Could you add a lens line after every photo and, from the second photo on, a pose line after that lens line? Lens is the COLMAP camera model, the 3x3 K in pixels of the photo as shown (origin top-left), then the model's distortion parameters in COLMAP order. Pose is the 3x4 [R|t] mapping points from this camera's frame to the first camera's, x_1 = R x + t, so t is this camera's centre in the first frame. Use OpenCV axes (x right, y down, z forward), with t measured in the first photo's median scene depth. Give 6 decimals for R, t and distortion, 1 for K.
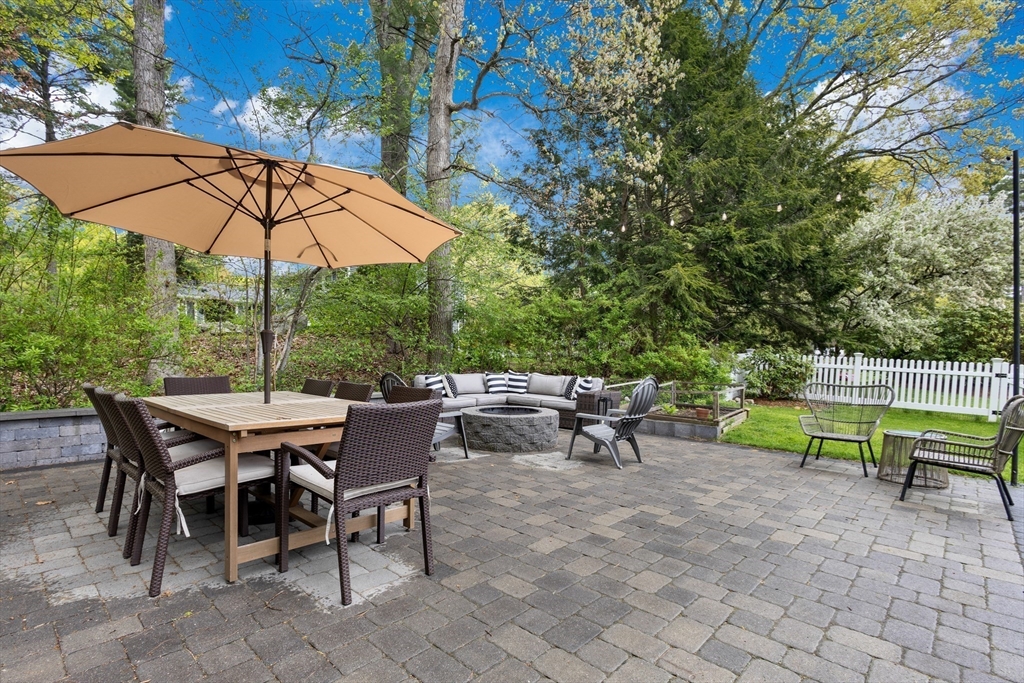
lens RADIAL K [[483.5, 0, 510.7], [0, 483.5, 345.3], [0, 0, 1]] dist [-0.005257, -0.000823]
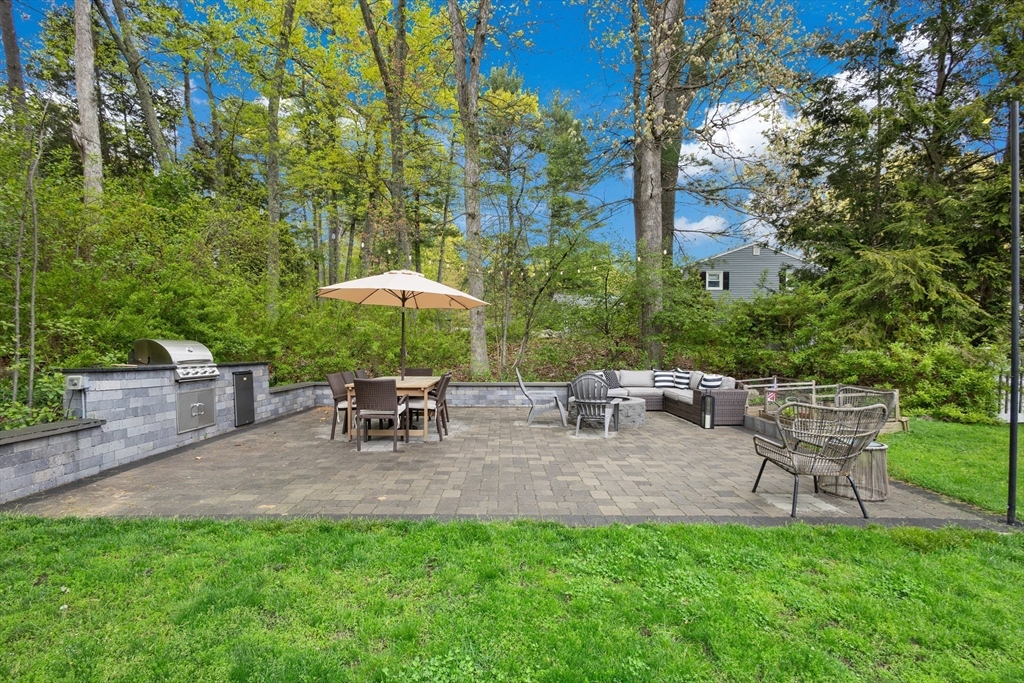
lens RADIAL K [[483.5, 0, 515.0], [0, 483.5, 344.4], [0, 0, 1]] dist [-0.005257, -0.000823]
pose [[0.689884, -0.018801, -0.723676, 0.567457], [0.022191, 0.999742, -0.004819, -0.007724], [0.723580, -0.012734, 0.690123, -0.061951]]
